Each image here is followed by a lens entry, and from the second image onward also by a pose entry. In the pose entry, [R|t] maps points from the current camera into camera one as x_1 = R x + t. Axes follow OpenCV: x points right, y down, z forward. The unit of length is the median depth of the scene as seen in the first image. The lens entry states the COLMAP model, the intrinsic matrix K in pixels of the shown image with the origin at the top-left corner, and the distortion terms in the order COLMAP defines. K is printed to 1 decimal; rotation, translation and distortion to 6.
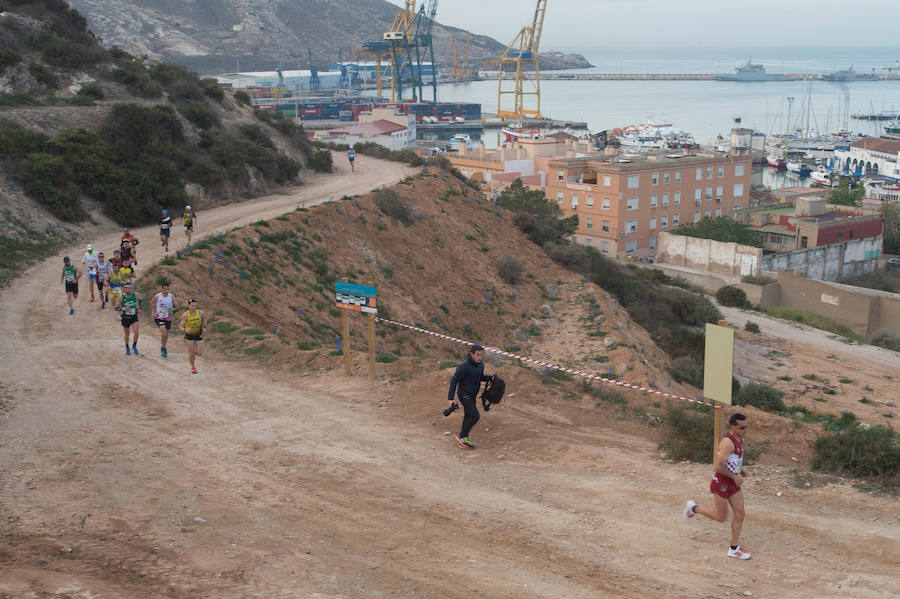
lens RADIAL K [[1341.0, 0, 450.0], [0, 1341.0, 270.8], [0, 0, 1]] dist [0.000887, 0.117966]
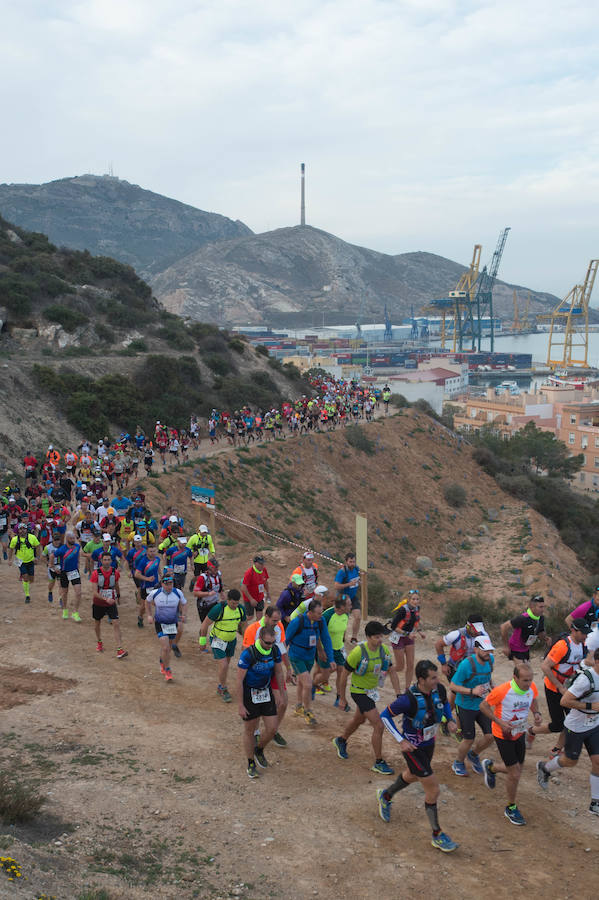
lens RADIAL K [[1341.0, 0, 299.5], [0, 1341.0, 450.0], [0, 0, 1]] dist [0.000887, 0.117966]
pose [[0.956634, 0.026761, -0.290060, 0.252911], [-0.040582, 0.998304, -0.041736, 0.014675], [0.288451, 0.051697, 0.956098, -0.183198]]
